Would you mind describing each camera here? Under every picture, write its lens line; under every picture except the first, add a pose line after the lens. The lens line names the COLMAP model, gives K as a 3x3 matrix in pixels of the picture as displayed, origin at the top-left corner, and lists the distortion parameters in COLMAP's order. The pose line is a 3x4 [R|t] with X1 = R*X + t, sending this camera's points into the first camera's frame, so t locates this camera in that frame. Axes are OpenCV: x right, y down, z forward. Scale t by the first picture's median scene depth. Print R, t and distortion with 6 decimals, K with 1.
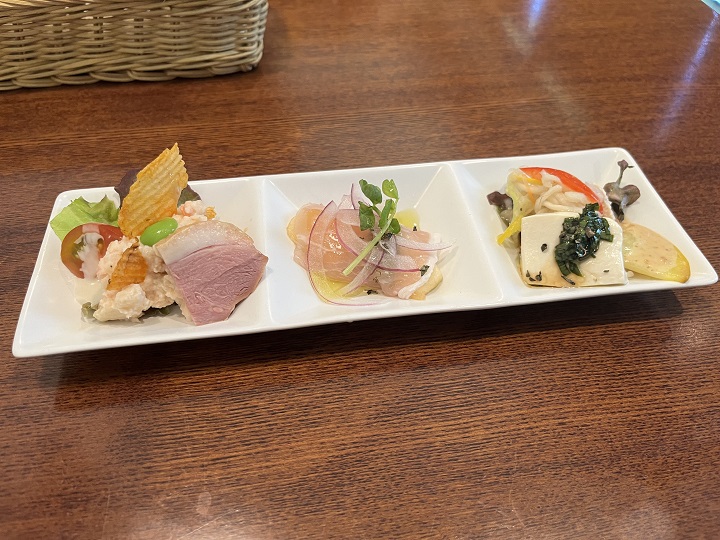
lens RADIAL K [[548.3, 0, 360.0], [0, 548.3, 270.0], [0, 0, 1]] dist [0.058863, -0.132670]
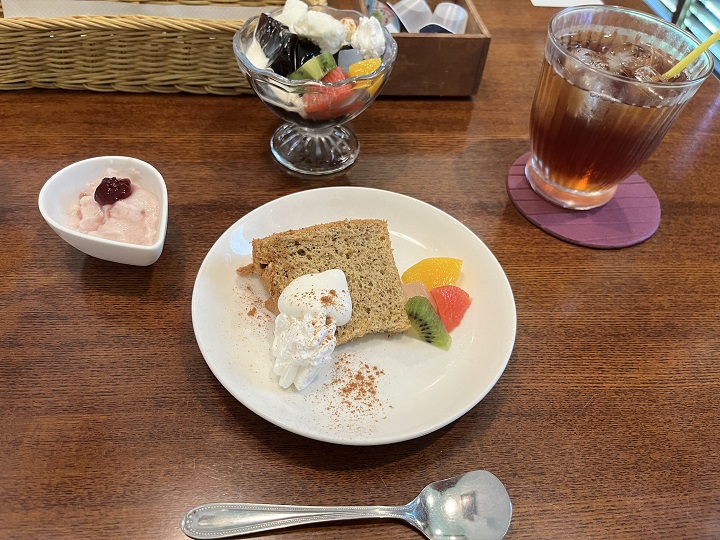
lens RADIAL K [[531.3, 0, 353.5], [0, 531.3, 273.0], [0, 0, 1]] dist [0.035257, -0.087947]
pose [[0.994916, 0.092722, -0.039293, -0.005167], [-0.092505, 0.995685, 0.007304, 0.017350], [0.039801, -0.003632, 0.999201, -0.187471]]
